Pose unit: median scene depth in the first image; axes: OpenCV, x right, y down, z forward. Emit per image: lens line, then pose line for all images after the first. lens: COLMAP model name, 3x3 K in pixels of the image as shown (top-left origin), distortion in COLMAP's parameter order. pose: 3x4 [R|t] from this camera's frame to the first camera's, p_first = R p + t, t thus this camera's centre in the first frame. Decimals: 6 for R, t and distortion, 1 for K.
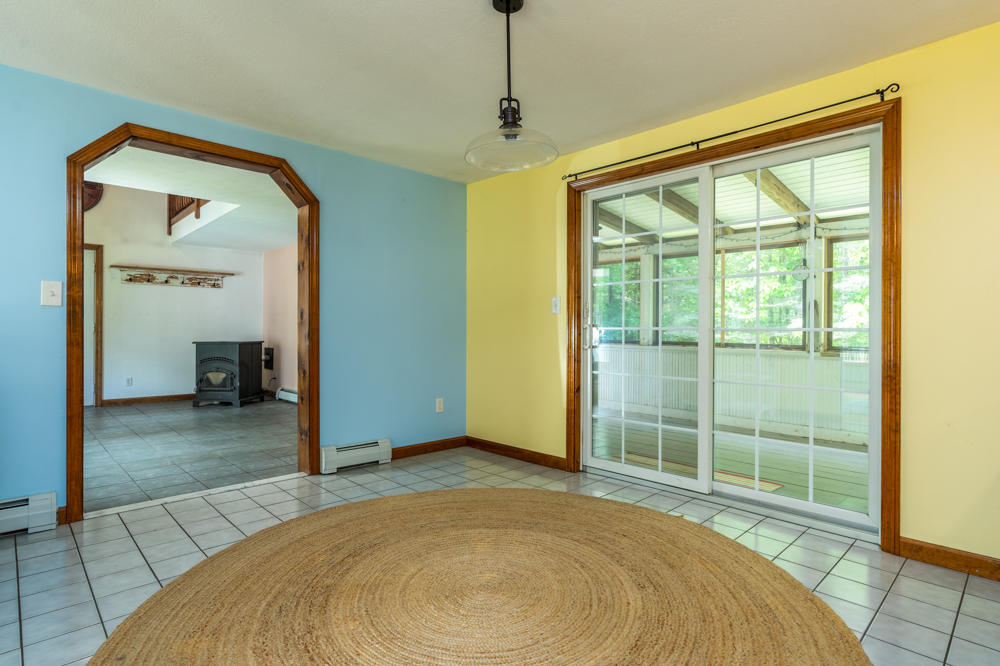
lens RADIAL K [[510.7, 0, 502.9], [0, 510.7, 326.4], [0, 0, 1]] dist [-0.002955, -0.001230]
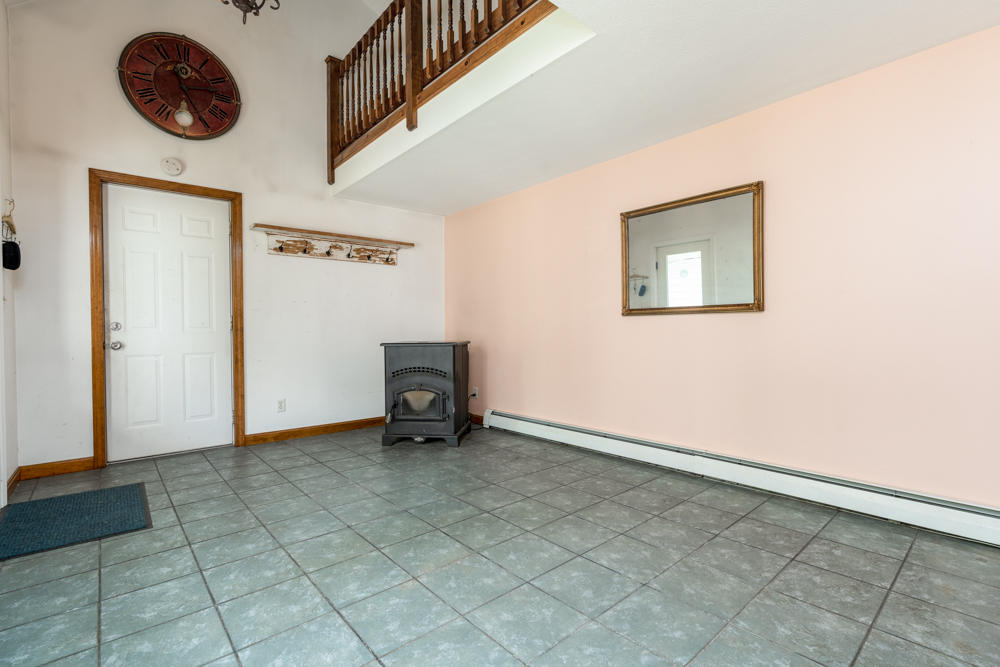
lens RADIAL K [[457.2, 0, 501.1], [0, 457.2, 330.8], [0, 0, 1]] dist [-0.005794, 0.001647]
pose [[0.998359, -0.013087, -0.055741, -0.428264], [0.013621, 0.999865, 0.009213, 0.011577], [0.055613, -0.009957, 0.998403, 0.443017]]
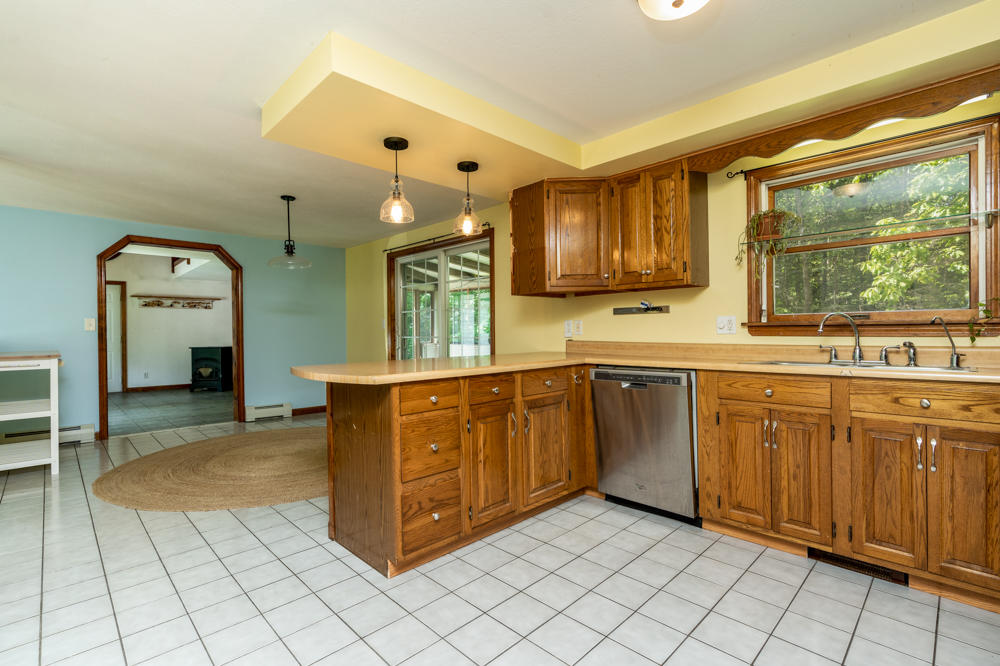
lens RADIAL K [[457.2, 0, 498.6], [0, 457.2, 332.1], [0, 0, 1]] dist [-0.005794, 0.001647]
pose [[0.999928, -0.011713, 0.002577, 0.271641], [0.011696, 0.999911, 0.006382, -0.011073], [-0.002652, -0.006351, 0.999976, -0.302772]]
